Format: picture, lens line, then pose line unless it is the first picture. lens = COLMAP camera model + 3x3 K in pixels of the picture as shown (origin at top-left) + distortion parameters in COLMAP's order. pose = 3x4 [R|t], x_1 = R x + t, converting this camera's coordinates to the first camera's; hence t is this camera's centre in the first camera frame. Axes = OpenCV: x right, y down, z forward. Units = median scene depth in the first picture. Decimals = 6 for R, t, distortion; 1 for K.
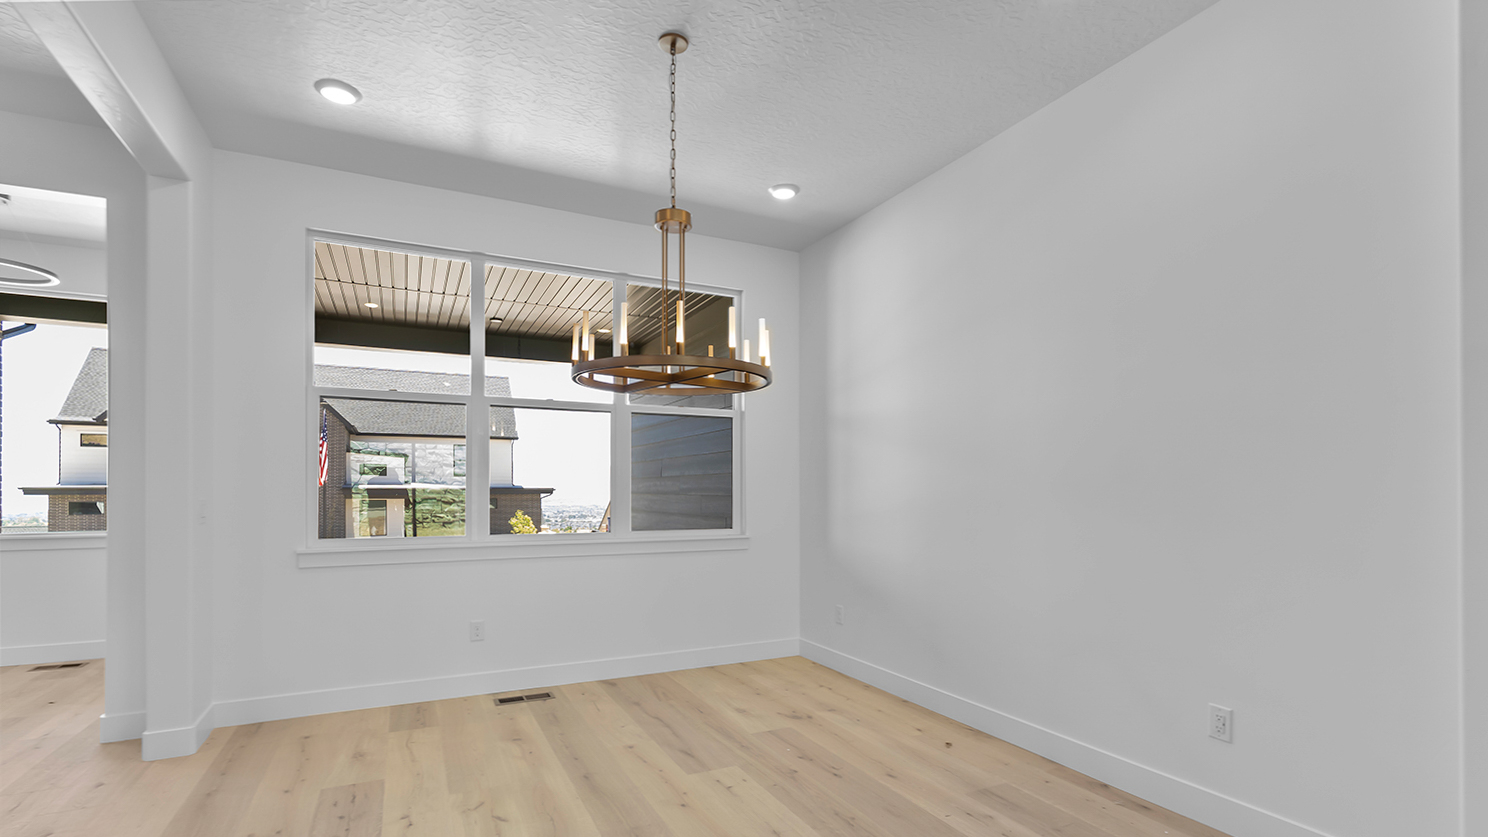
lens RADIAL K [[697.8, 0, 744.9], [0, 697.8, 495.8], [0, 0, 1]] dist [-0.000488, 0.000237]
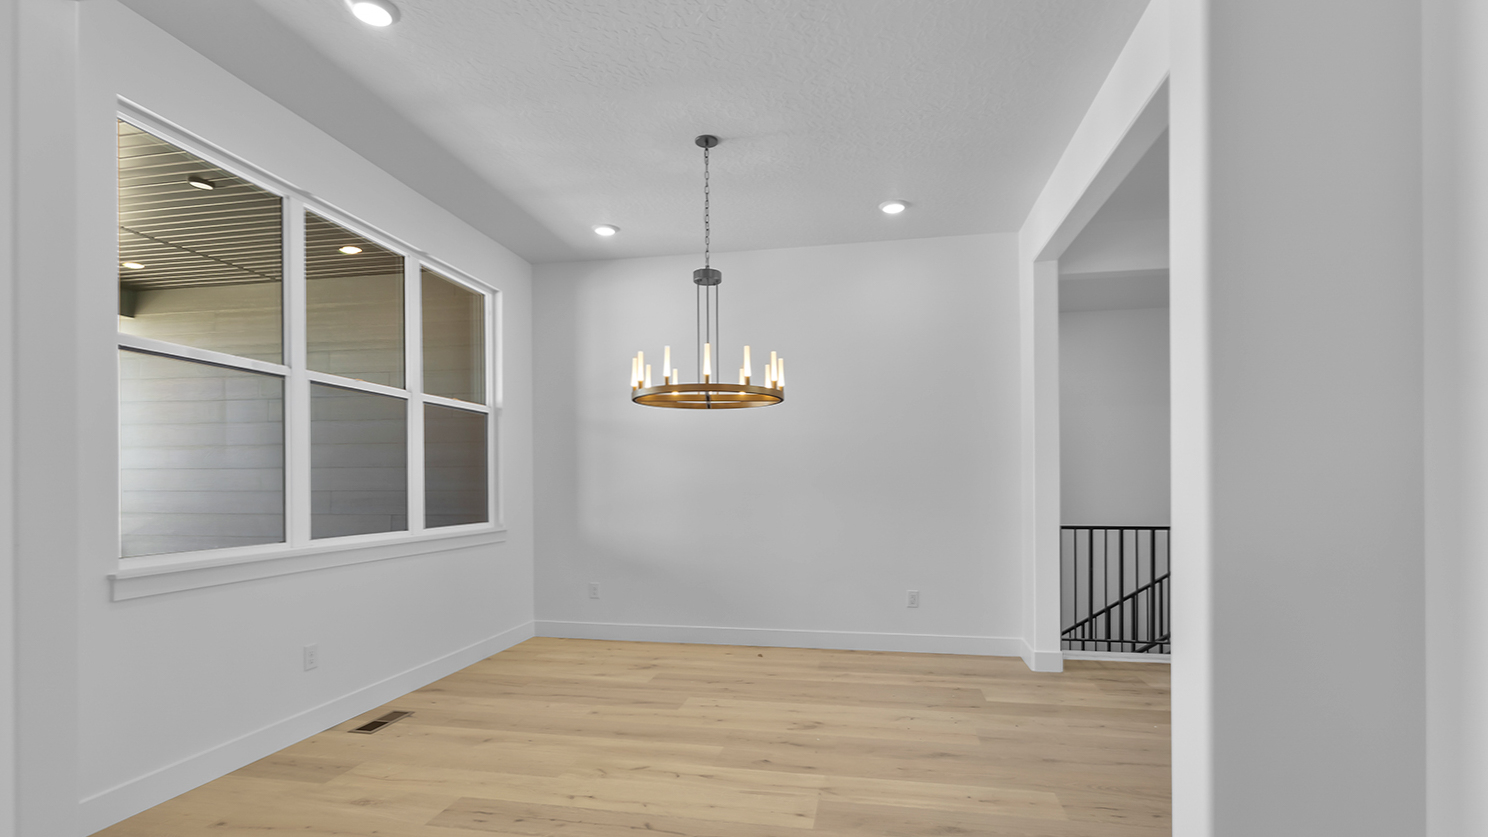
lens RADIAL K [[697.8, 0, 744.9], [0, 697.8, 495.8], [0, 0, 1]] dist [-0.000488, 0.000237]
pose [[0.603709, -0.014315, 0.797076, -0.737267], [0.009048, 0.999897, 0.011105, 0.000893], [-0.797154, 0.000508, 0.603776, 0.105337]]
